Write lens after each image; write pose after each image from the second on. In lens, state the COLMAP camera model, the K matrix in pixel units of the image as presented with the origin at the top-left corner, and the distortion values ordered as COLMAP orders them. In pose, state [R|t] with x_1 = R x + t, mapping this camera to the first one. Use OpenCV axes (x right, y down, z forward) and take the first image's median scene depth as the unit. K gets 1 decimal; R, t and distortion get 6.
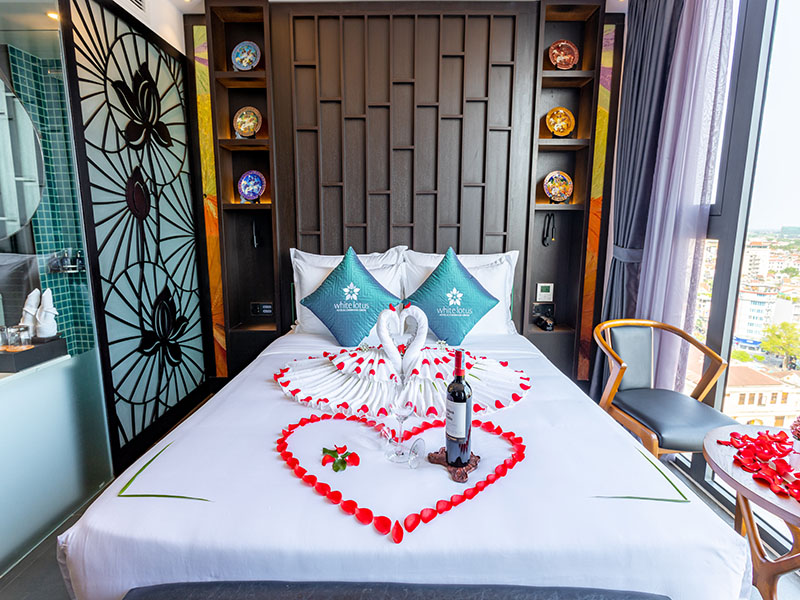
lens RADIAL K [[387.1, 0, 397.3], [0, 387.1, 295.8], [0, 0, 1]] dist [-0.000519, 0.000269]
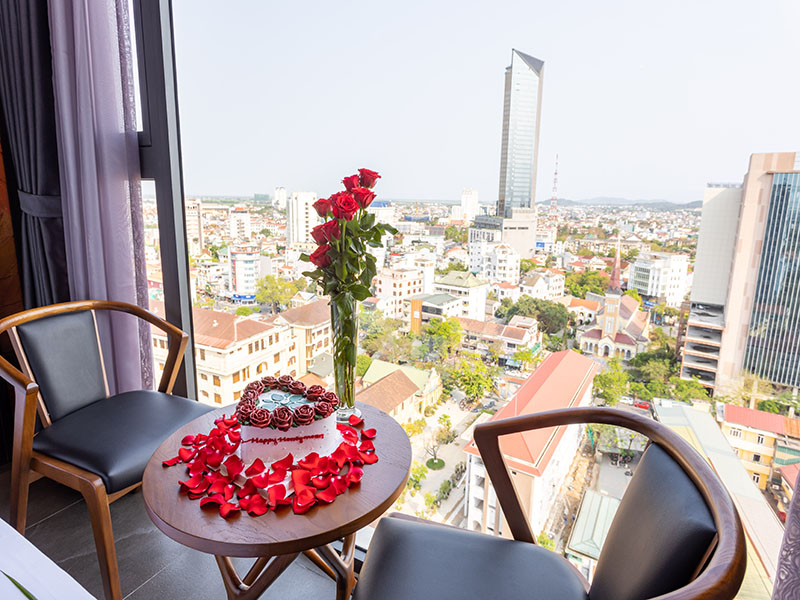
lens RADIAL K [[443.2, 0, 401.4], [0, 443.2, 272.5], [0, 0, 1]] dist [-0.013443, -0.000174]
pose [[0.465432, -0.135559, 0.874641, 0.222313], [0.133872, 0.987614, 0.081830, 0.023943], [-0.874901, 0.079003, 0.477815, 0.140504]]
